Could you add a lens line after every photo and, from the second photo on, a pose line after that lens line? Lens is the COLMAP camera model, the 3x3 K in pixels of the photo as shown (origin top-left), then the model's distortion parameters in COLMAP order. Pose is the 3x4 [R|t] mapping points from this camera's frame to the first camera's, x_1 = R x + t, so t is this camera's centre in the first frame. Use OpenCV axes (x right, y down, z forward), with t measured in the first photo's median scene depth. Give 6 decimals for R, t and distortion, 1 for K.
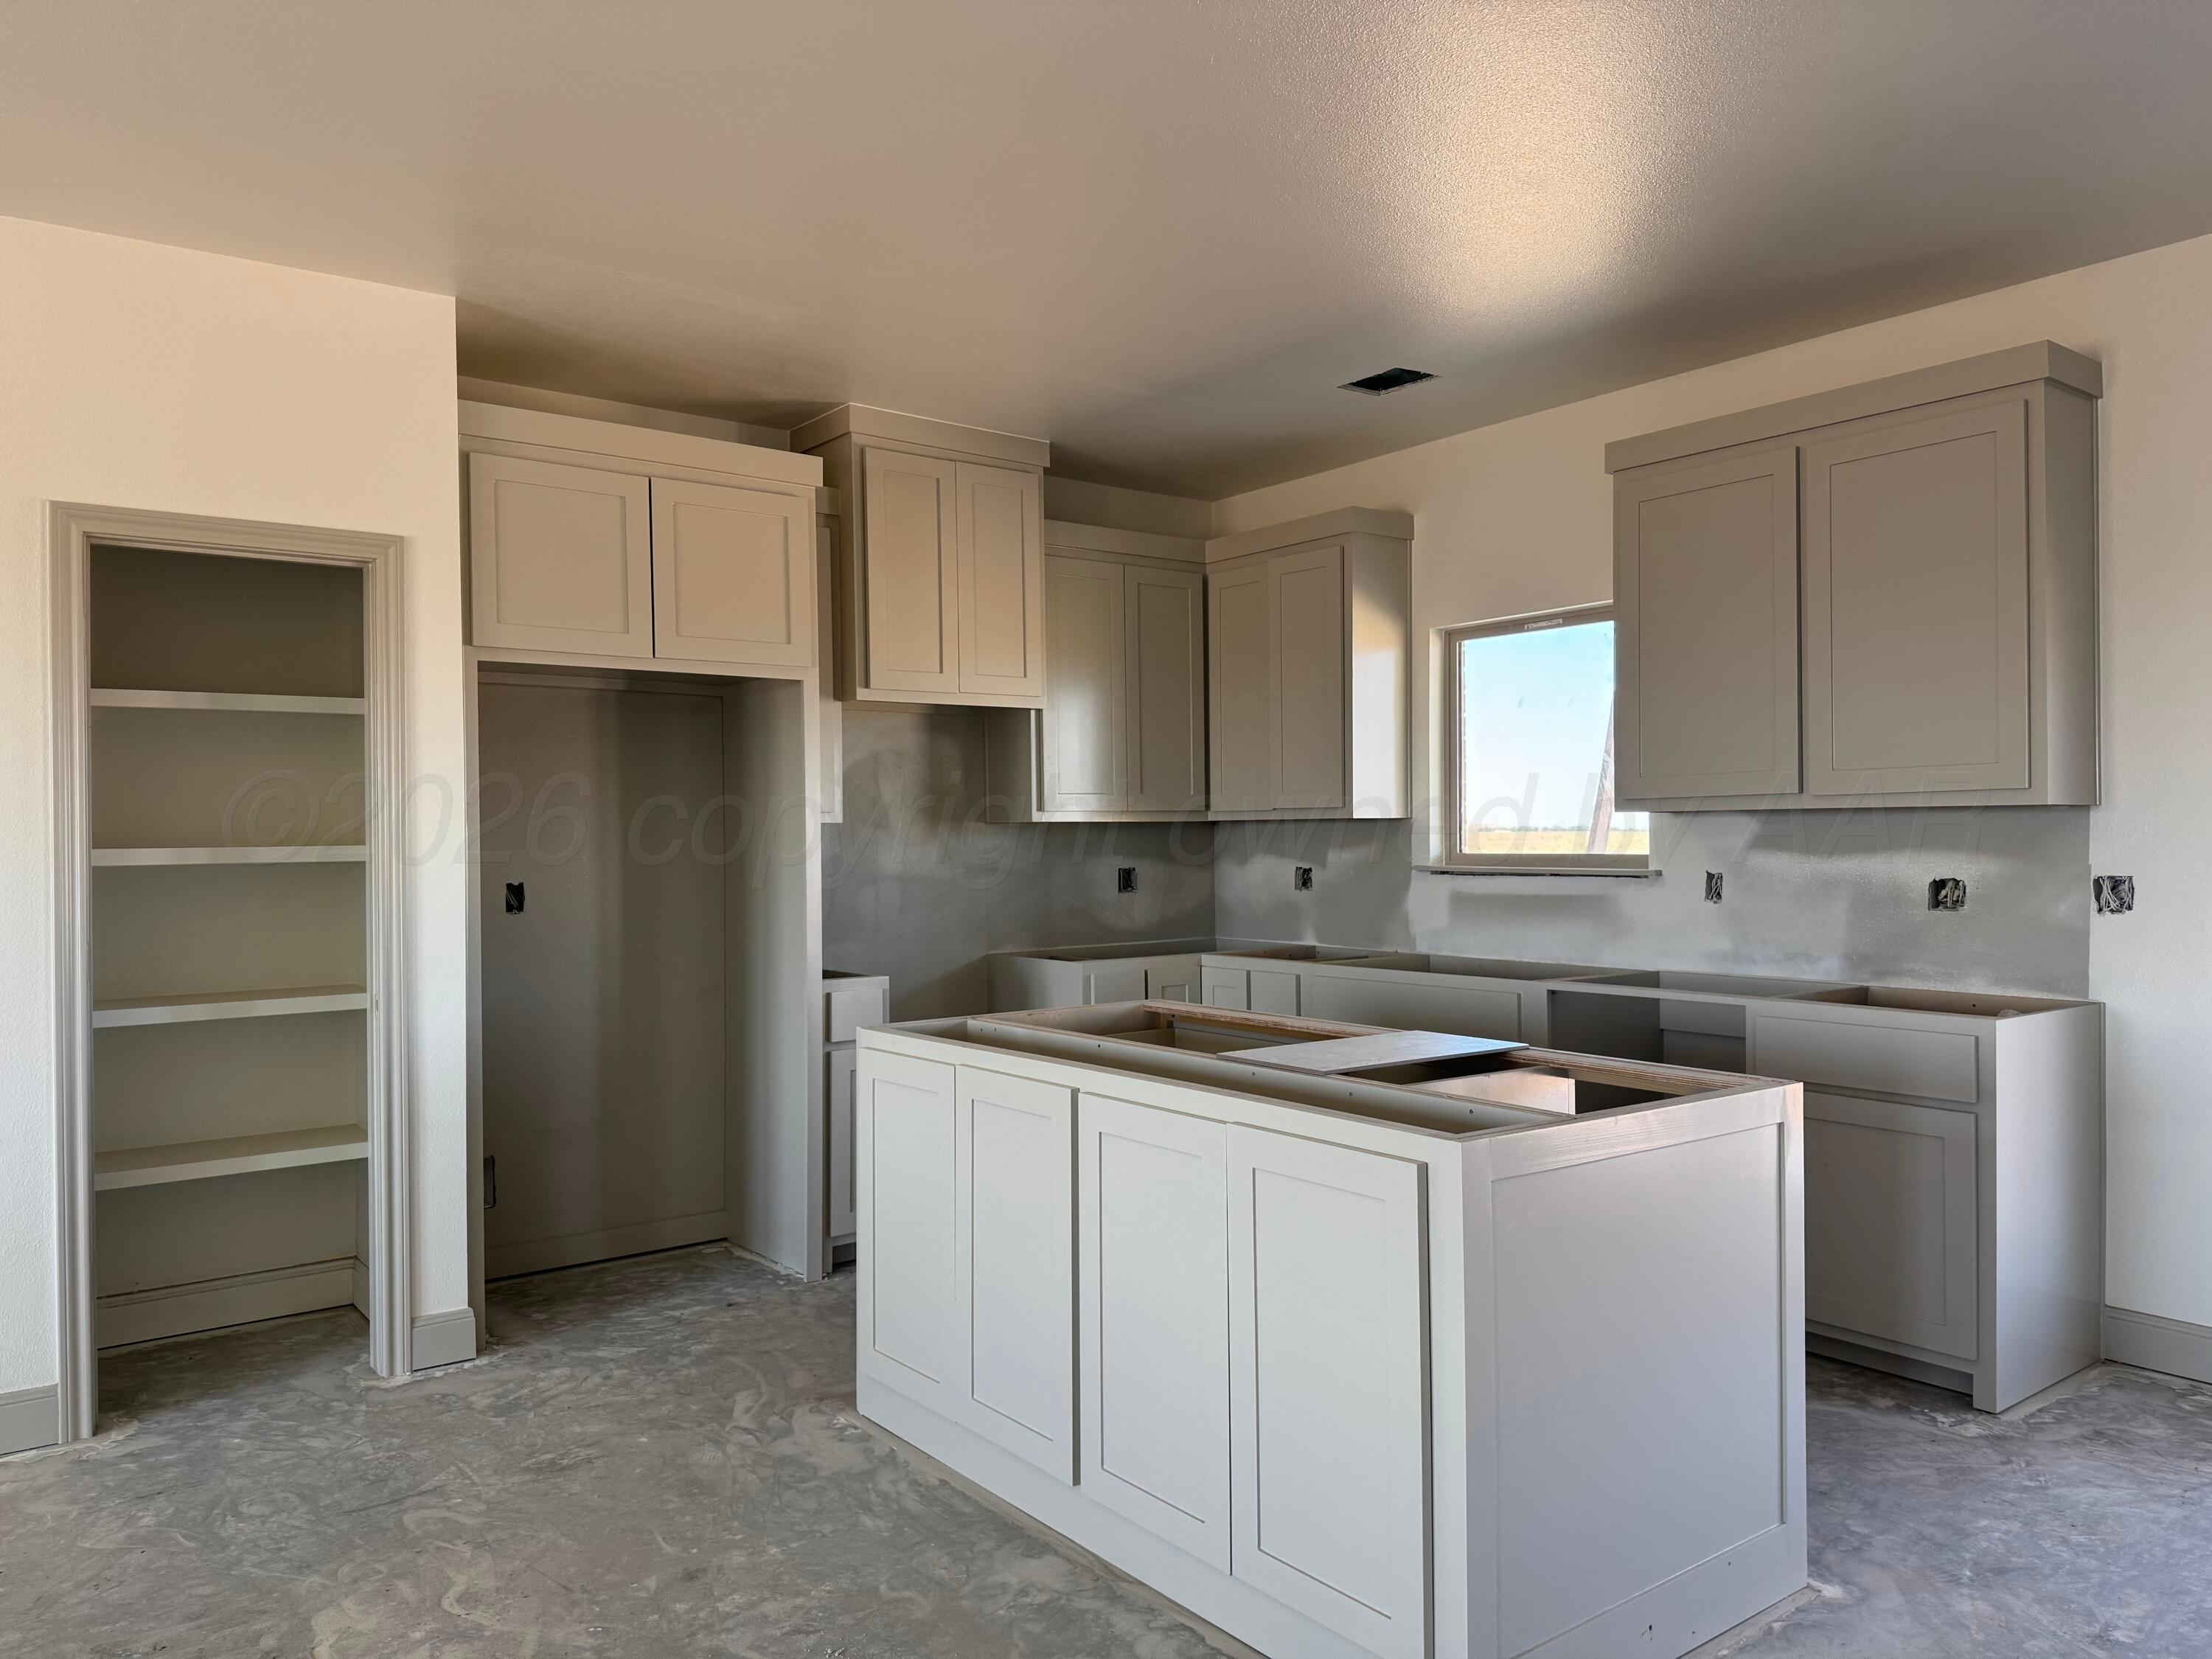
lens RADIAL K [[1556.4, 0, 1095.6], [0, 1556.4, 832.7], [0, 0, 1]] dist [0.055022, -0.072574]
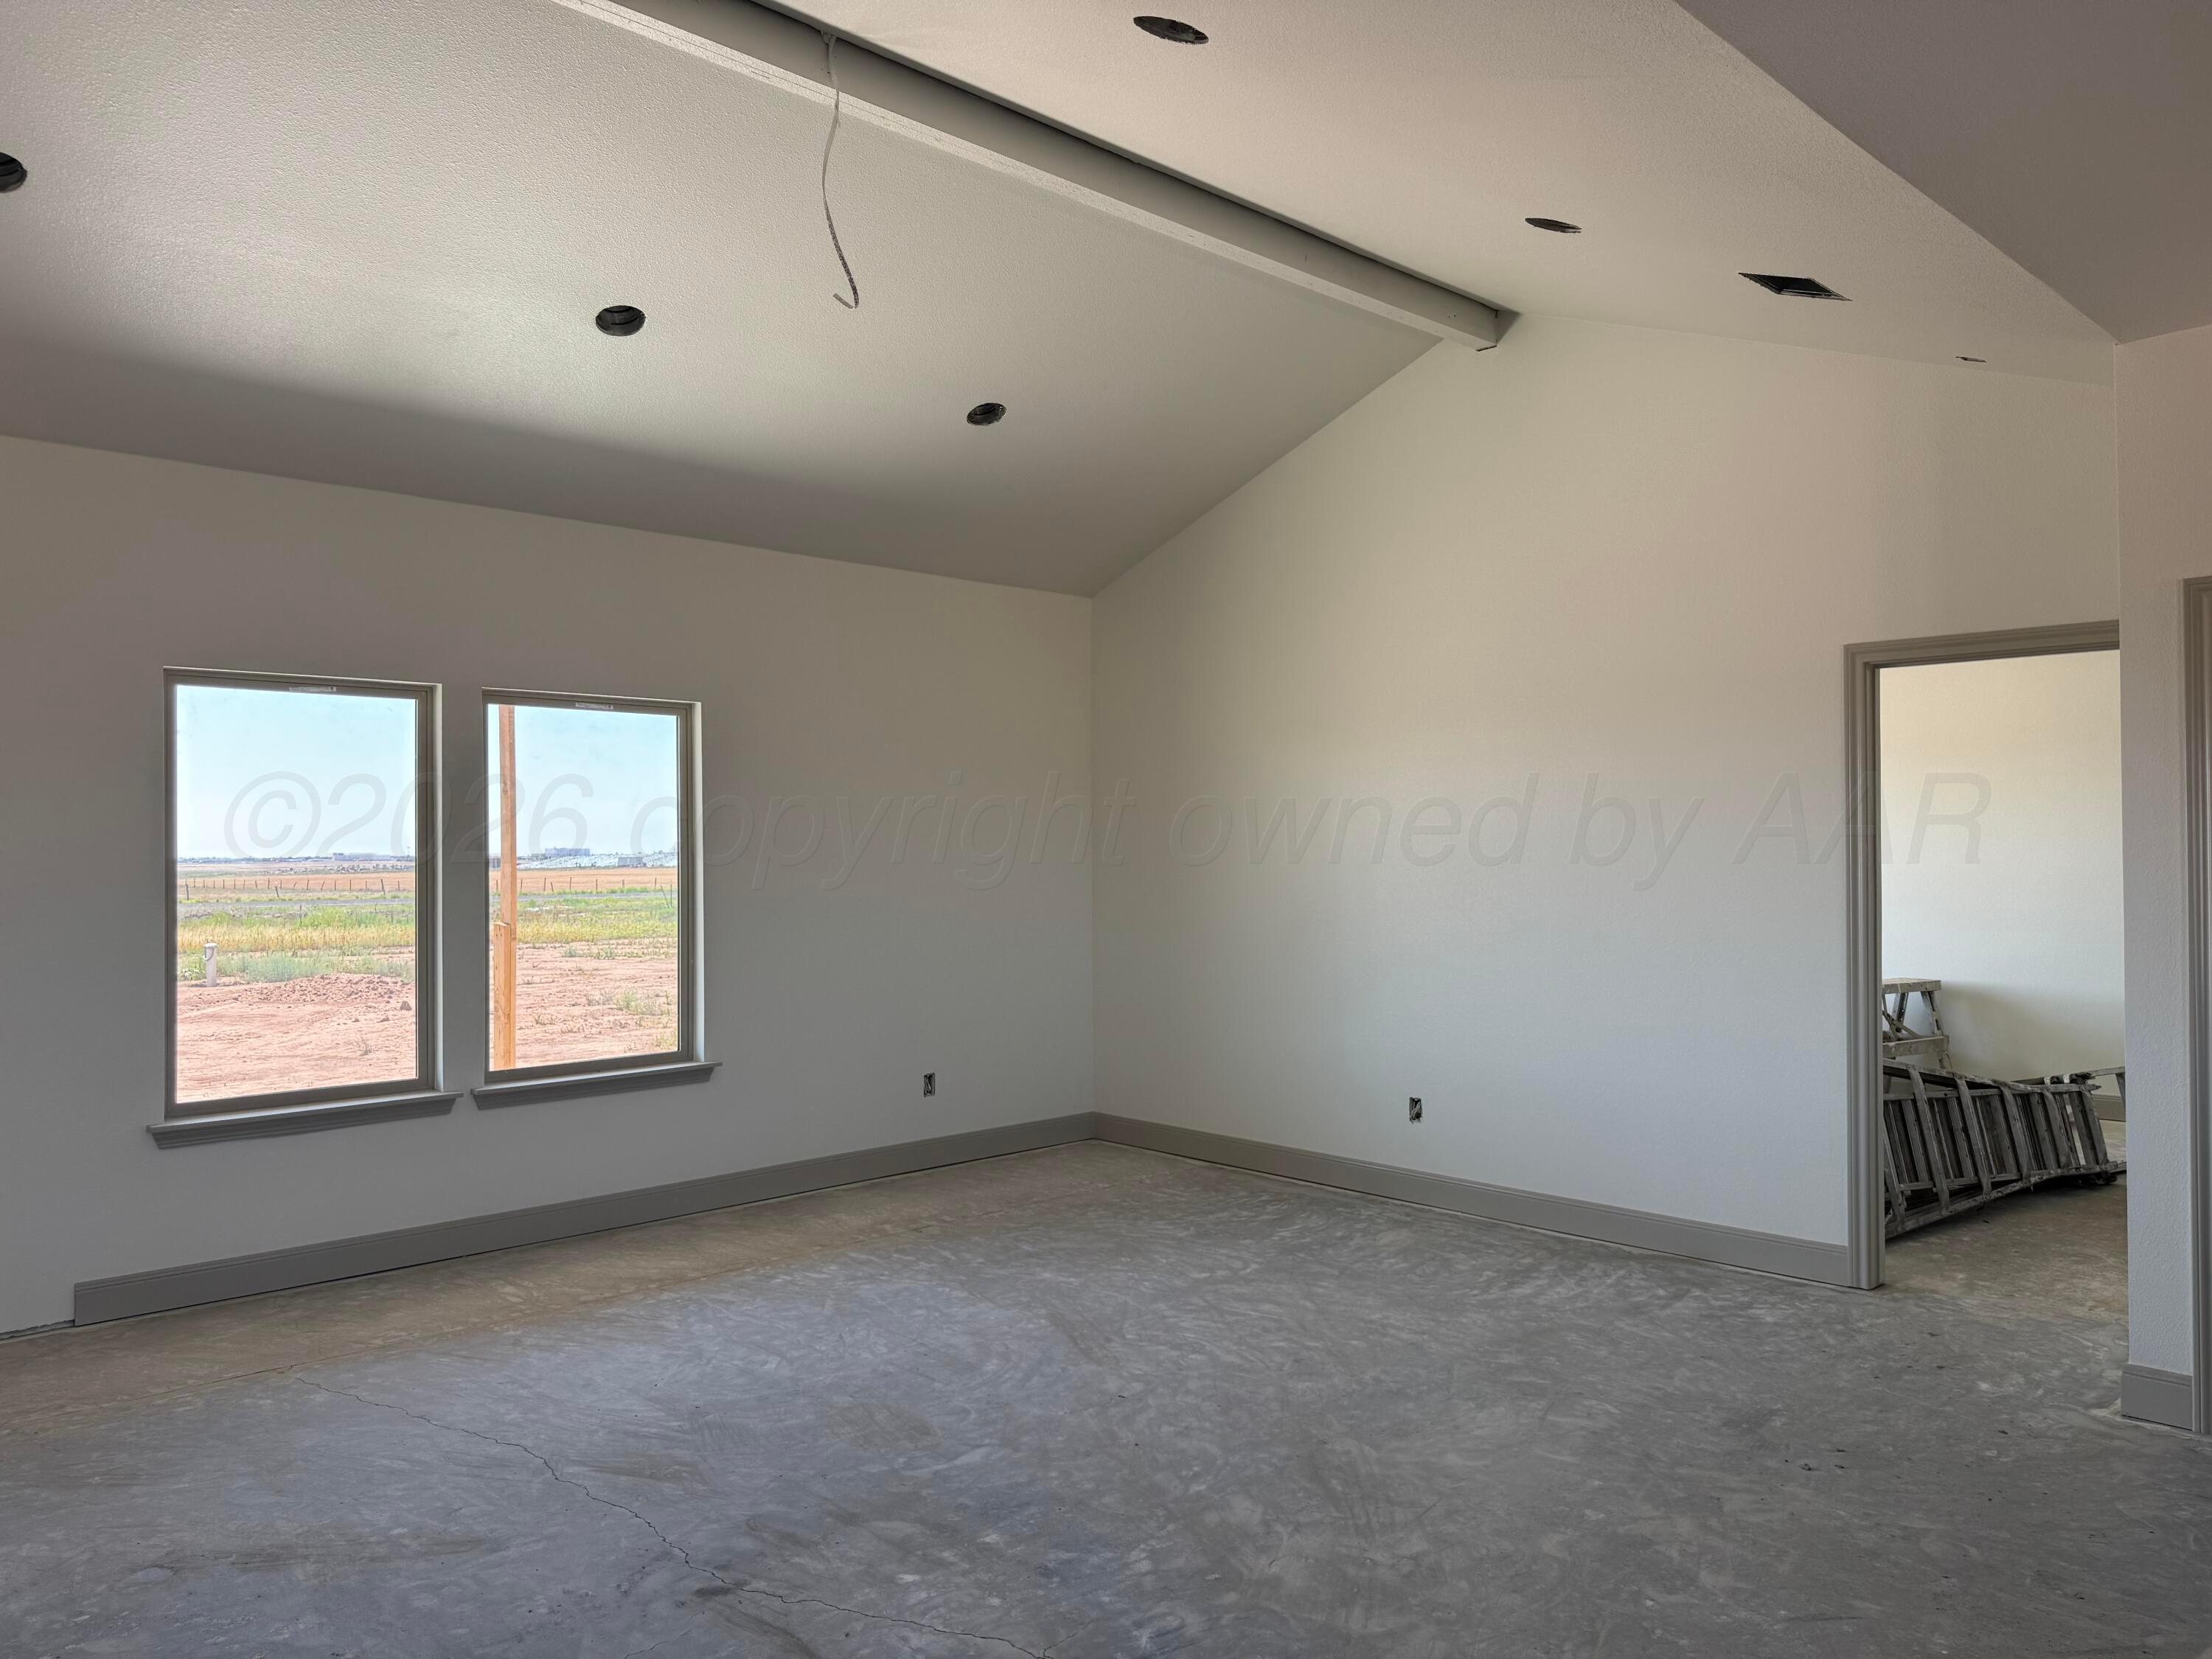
lens RADIAL K [[1572.5, 0, 1106.0], [0, 1572.5, 829.5], [0, 0, 1]] dist [-0.004928, -0.003309]
pose [[0.107812, -0.003487, -0.994165, 0.270380], [0.002252, 0.999992, -0.003263, -0.022832], [0.994169, -0.001887, 0.107819, 0.098330]]
